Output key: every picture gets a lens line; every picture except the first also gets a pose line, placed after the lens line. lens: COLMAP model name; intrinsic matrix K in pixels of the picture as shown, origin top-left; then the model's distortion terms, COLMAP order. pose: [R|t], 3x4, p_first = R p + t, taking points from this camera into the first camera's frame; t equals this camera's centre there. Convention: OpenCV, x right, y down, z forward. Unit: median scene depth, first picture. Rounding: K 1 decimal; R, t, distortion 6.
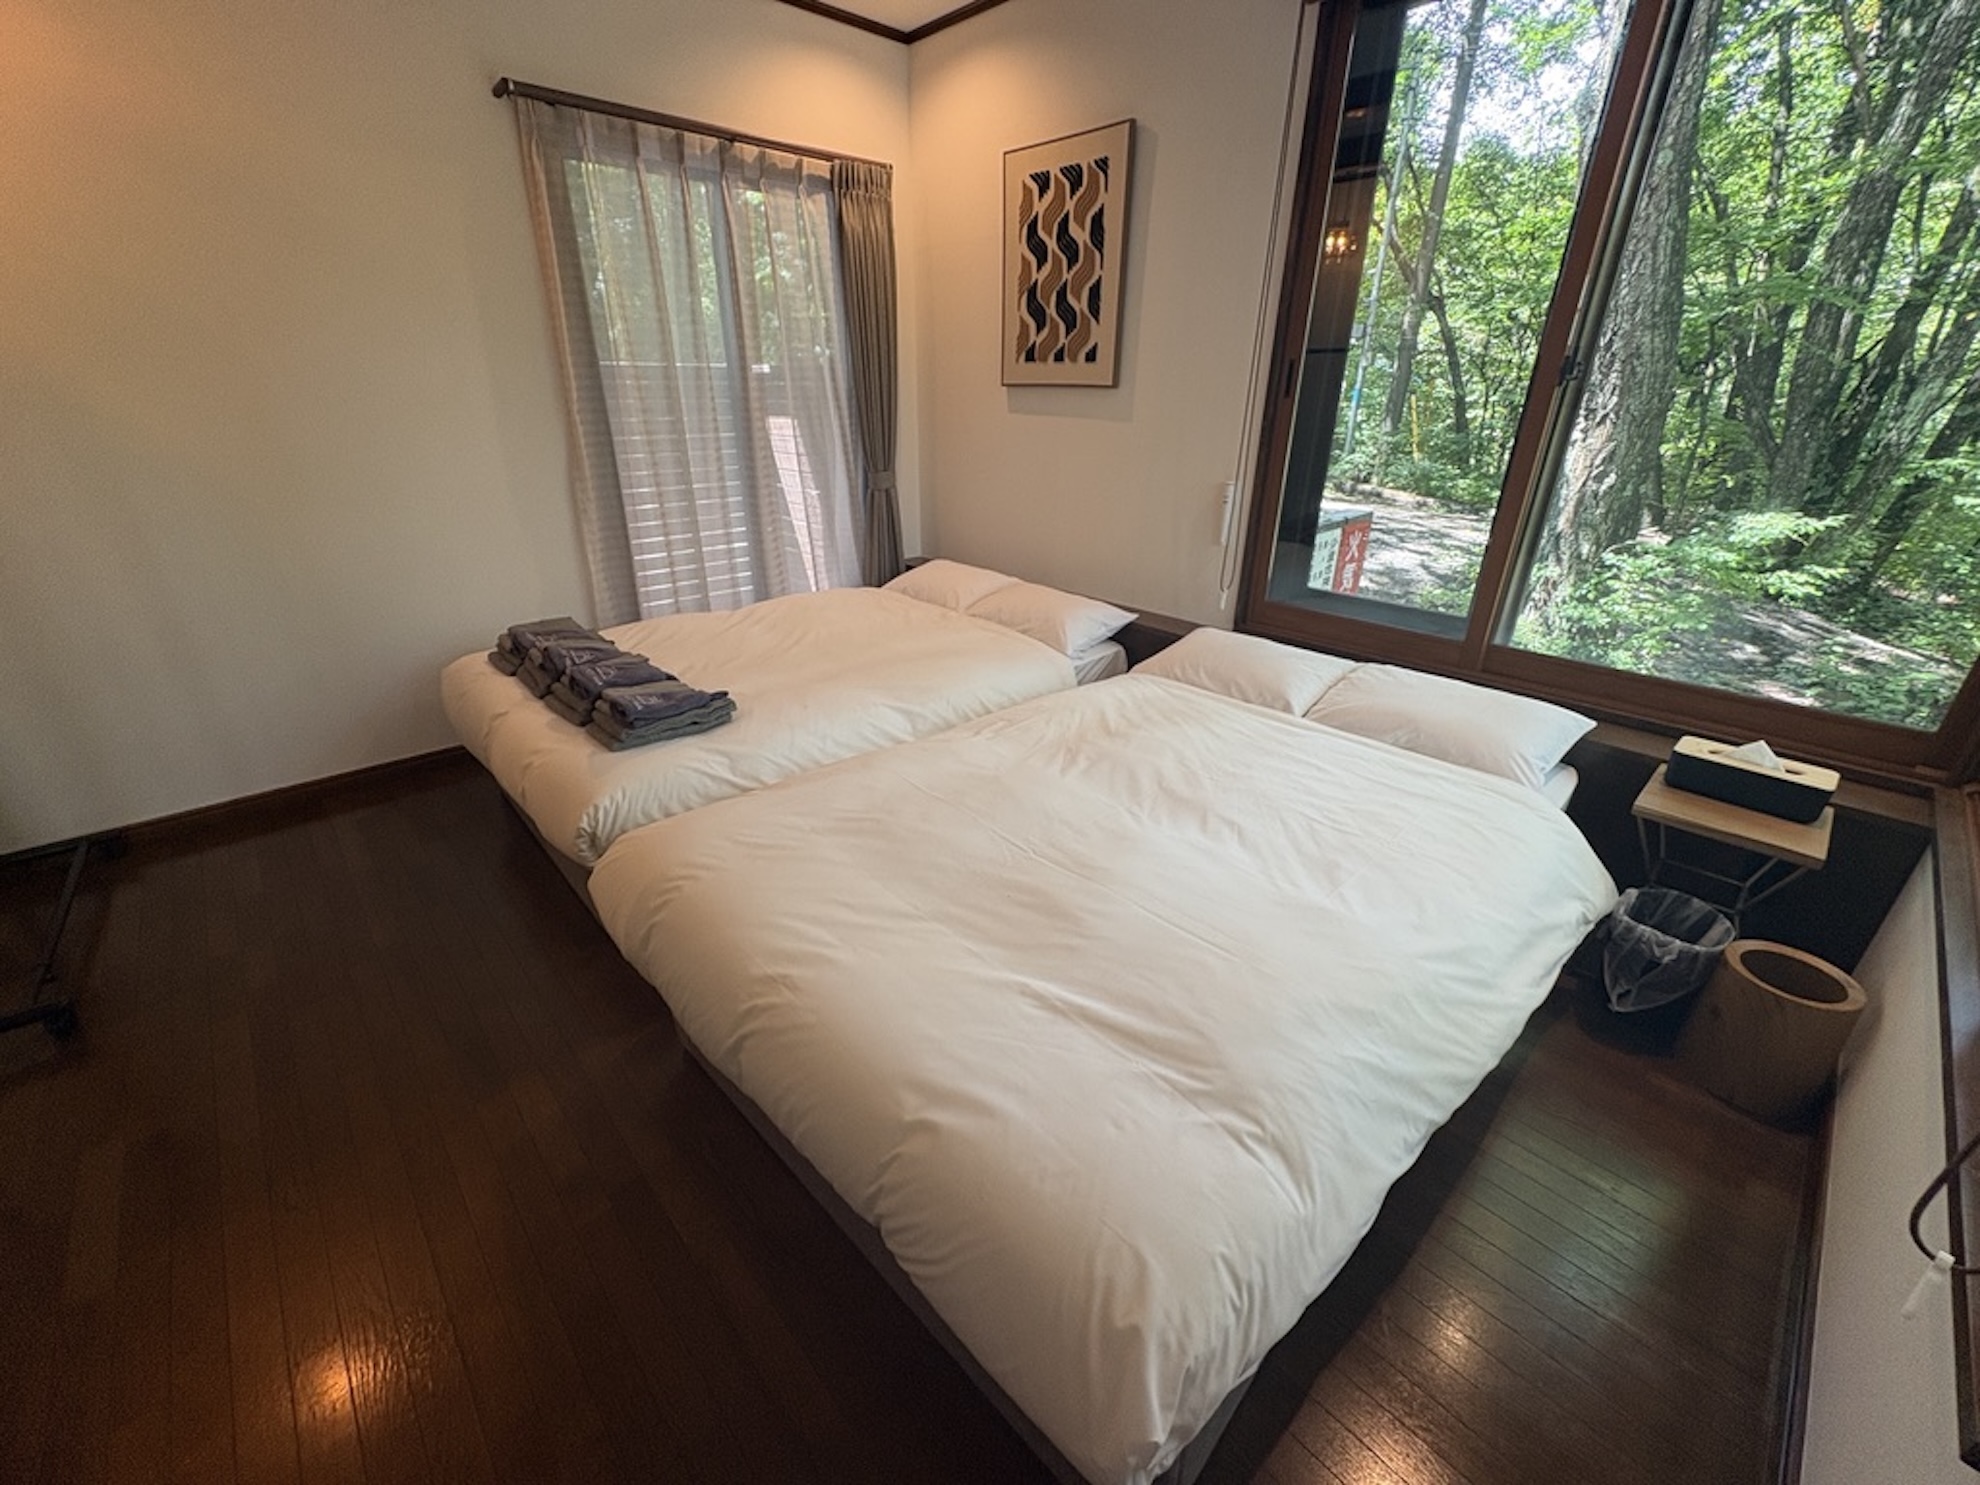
lens RADIAL K [[789.5, 0, 988.0], [0, 789.5, 745.2], [0, 0, 1]] dist [0.000043, -0.000173]
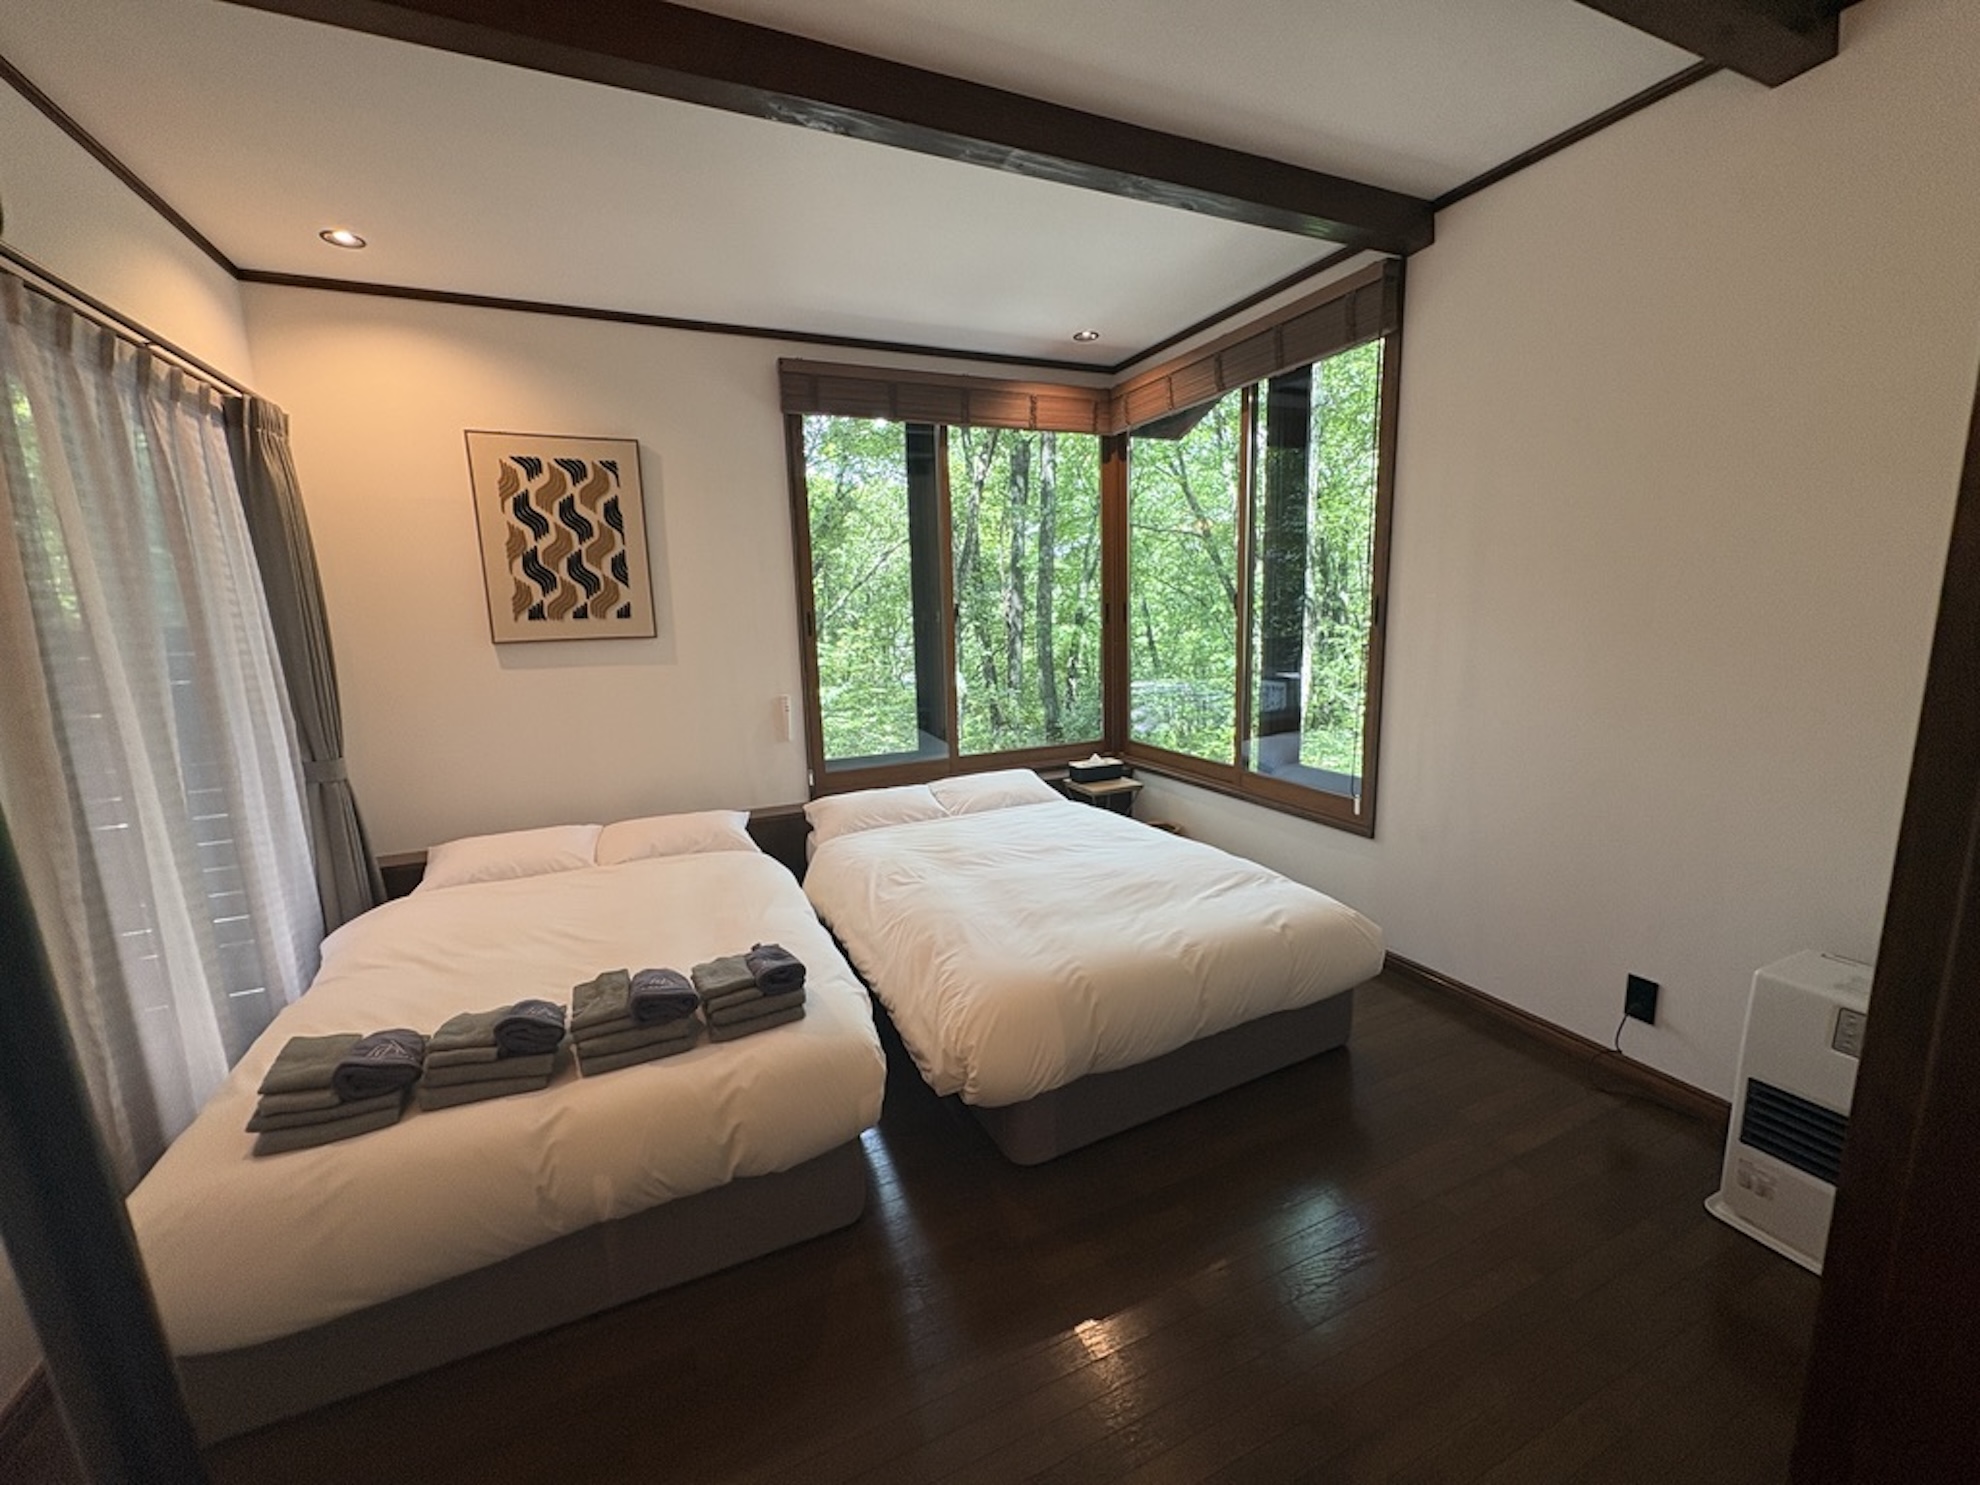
lens RADIAL K [[789.5, 0, 992.0], [0, 789.5, 745.2], [0, 0, 1]] dist [0.000043, -0.000173]
pose [[0.315345, -0.184146, 0.930939, -0.794927], [0.423289, 0.905292, 0.035688, -0.145836], [-0.849344, 0.382802, 0.363426, 0.227306]]
